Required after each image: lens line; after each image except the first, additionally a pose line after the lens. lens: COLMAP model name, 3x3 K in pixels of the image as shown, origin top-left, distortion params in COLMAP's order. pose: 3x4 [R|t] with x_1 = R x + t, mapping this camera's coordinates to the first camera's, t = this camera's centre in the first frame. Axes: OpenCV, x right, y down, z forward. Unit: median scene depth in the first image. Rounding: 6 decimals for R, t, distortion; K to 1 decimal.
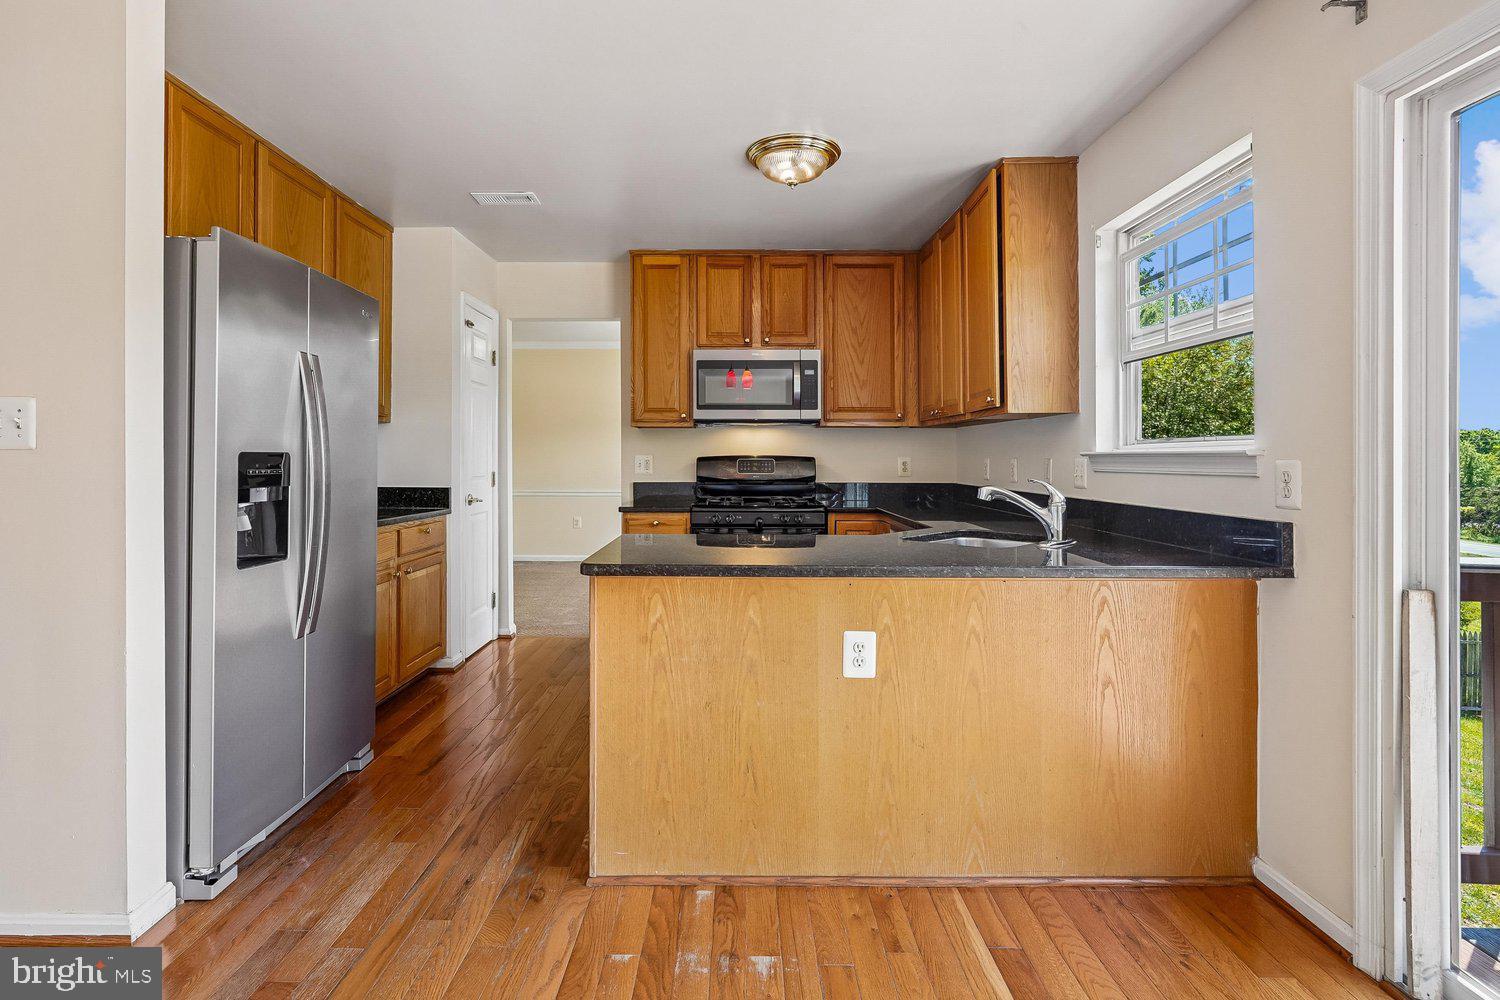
lens RADIAL K [[738.1, 0, 741.8], [0, 738.1, 458.6], [0, 0, 1]] dist [0.004156, 0.005383]
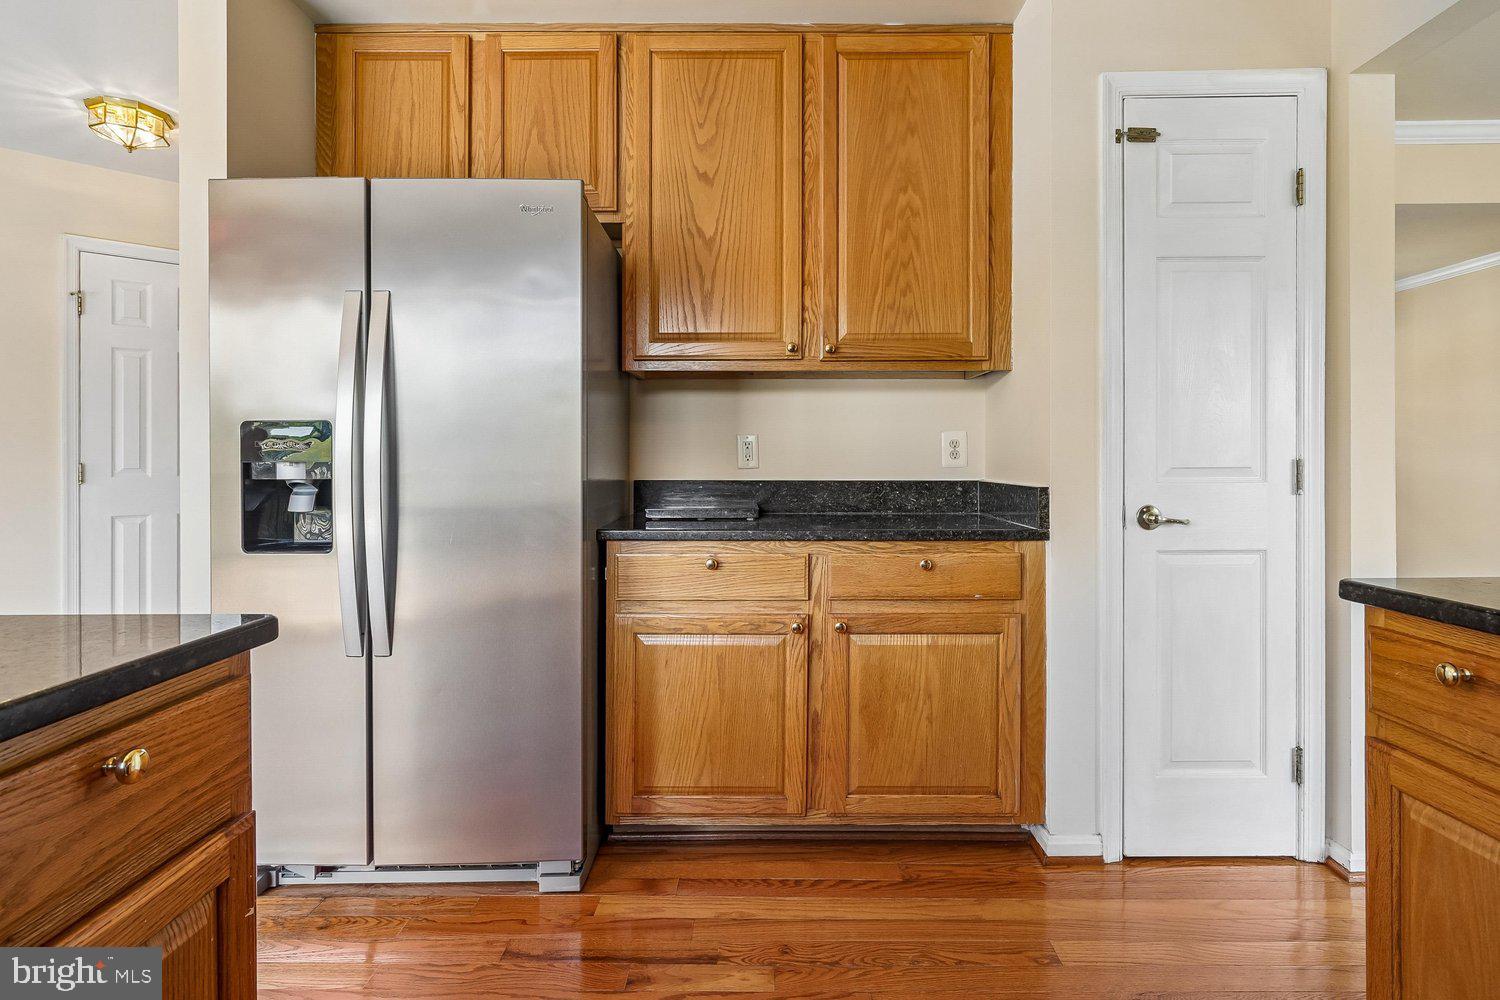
lens RADIAL K [[787.6, 0, 759.5], [0, 787.6, 461.7], [0, 0, 1]] dist [0.001492, 0.002258]
pose [[-0.002741, -0.002096, -0.999994, 0.139488], [0.004088, 0.999989, -0.002108, 0.023779], [0.999988, -0.004093, -0.002732, 0.857233]]
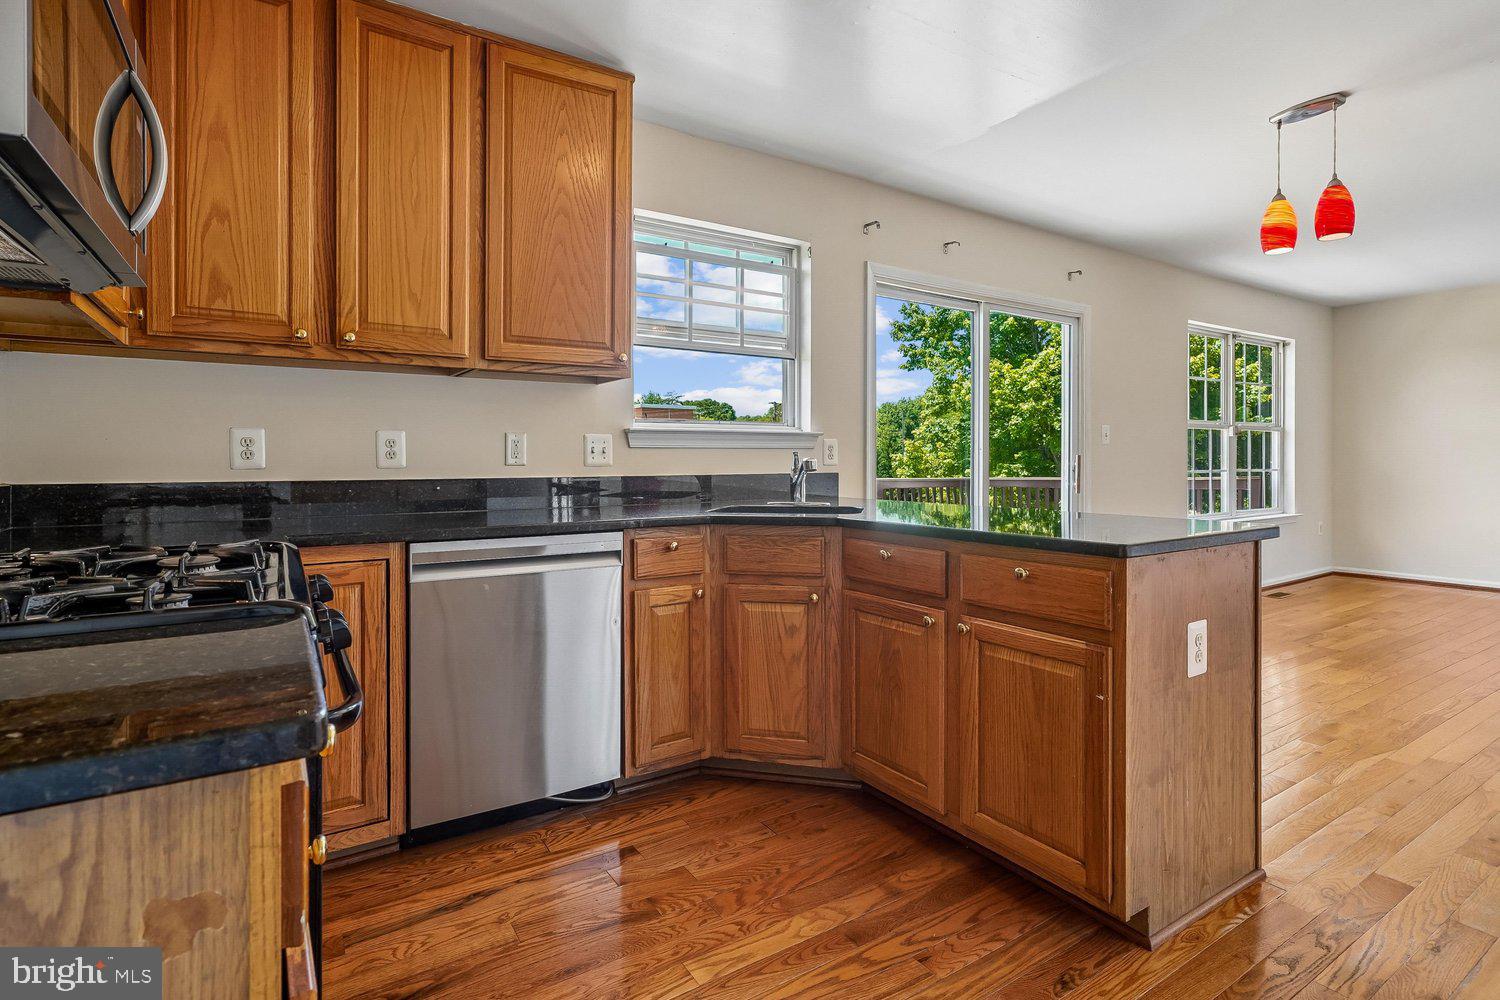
lens RADIAL K [[738.1, 0, 730.9], [0, 738.1, 470.0], [0, 0, 1]] dist [0.004156, 0.005383]
pose [[-0.524912, -0.014653, 0.851031, -0.344529], [0.002132, 0.999826, 0.018530, 0.022871], [-0.851154, 0.011542, -0.524789, 1.101294]]
